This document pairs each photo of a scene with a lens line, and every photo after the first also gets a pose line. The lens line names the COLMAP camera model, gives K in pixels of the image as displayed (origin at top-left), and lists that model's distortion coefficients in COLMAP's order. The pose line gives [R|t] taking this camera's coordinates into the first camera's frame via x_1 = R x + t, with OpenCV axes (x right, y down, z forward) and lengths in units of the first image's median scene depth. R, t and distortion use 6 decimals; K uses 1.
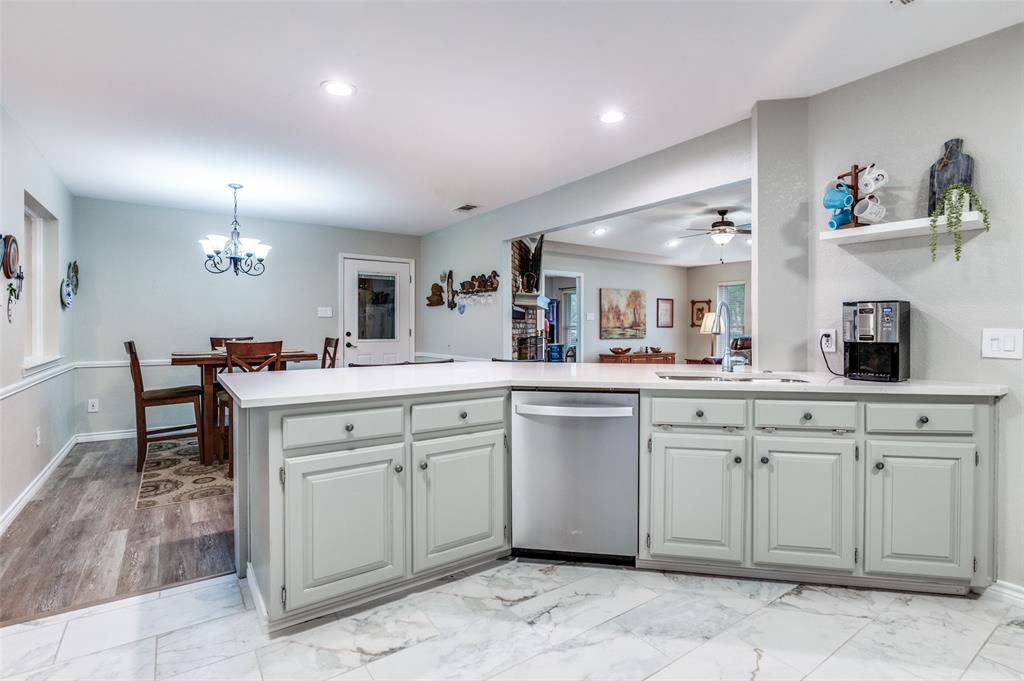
lens RADIAL K [[492.3, 0, 509.9], [0, 492.3, 327.5], [0, 0, 1]] dist [-0.015582, 0.000323]
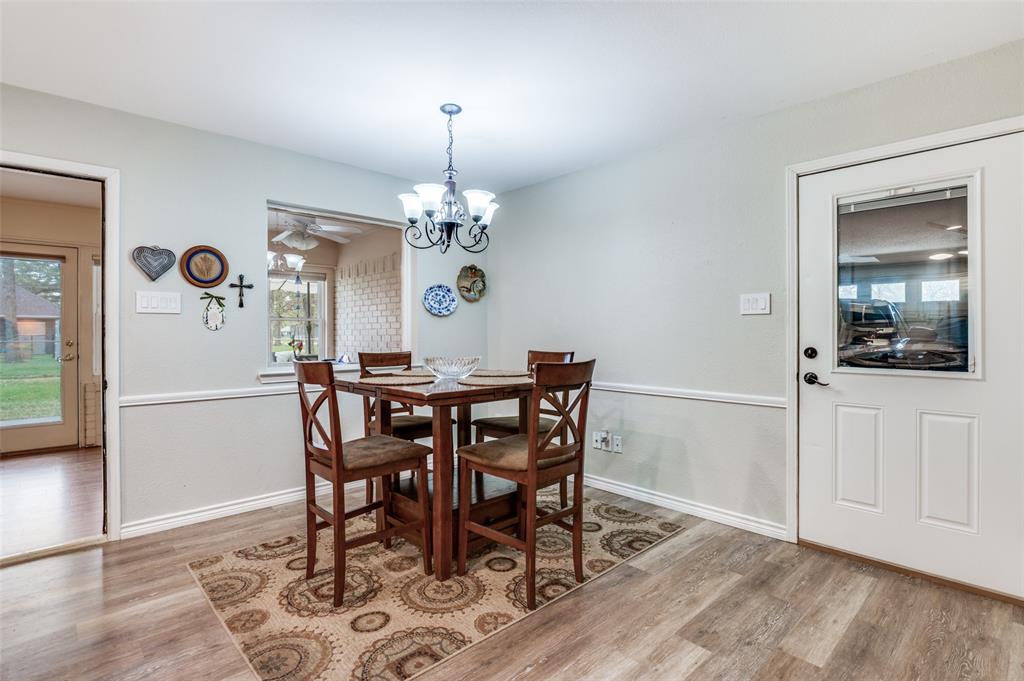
lens RADIAL K [[492.3, 0, 509.9], [0, 492.3, 327.5], [0, 0, 1]] dist [-0.015582, 0.000323]
pose [[0.152586, -0.010655, -0.988233, 0.123288], [-0.005486, 0.999917, -0.011628, -0.004332], [0.988275, 0.007196, 0.152515, 1.787944]]
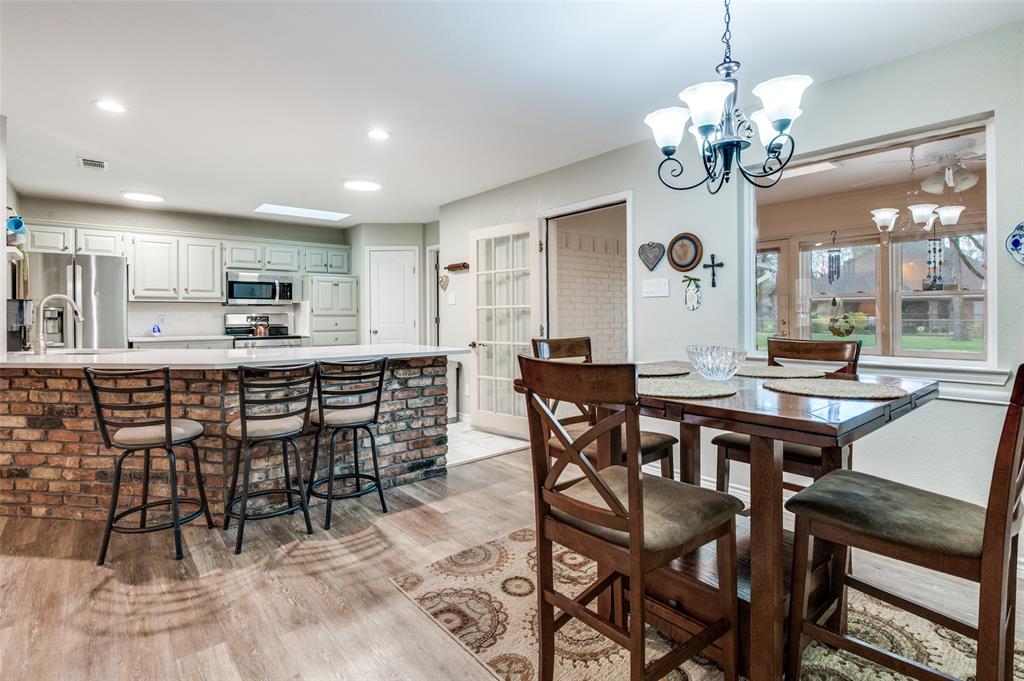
lens RADIAL K [[491.4, 0, 512.9], [0, 491.4, 318.7], [0, 0, 1]] dist [-0.018991, 0.000095]
pose [[-0.995014, 0.006370, -0.099531, -0.622557], [0.005036, 0.999894, 0.013644, -0.005438], [0.099607, 0.013075, -0.994941, 2.526302]]
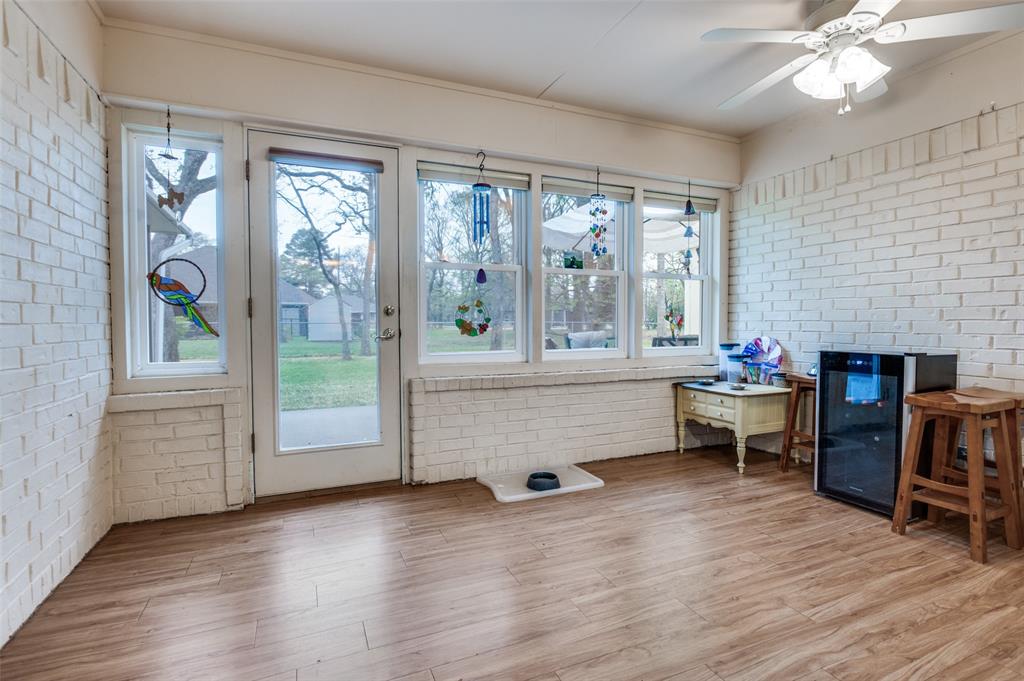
lens RADIAL K [[492.3, 0, 509.9], [0, 492.3, 327.5], [0, 0, 1]] dist [-0.015582, 0.000323]
pose [[-0.196275, 0.018618, -0.980372, -1.039010], [-0.001758, 0.999811, 0.019339, 0.066031], [0.980547, 0.005520, -0.196205, 0.804931]]
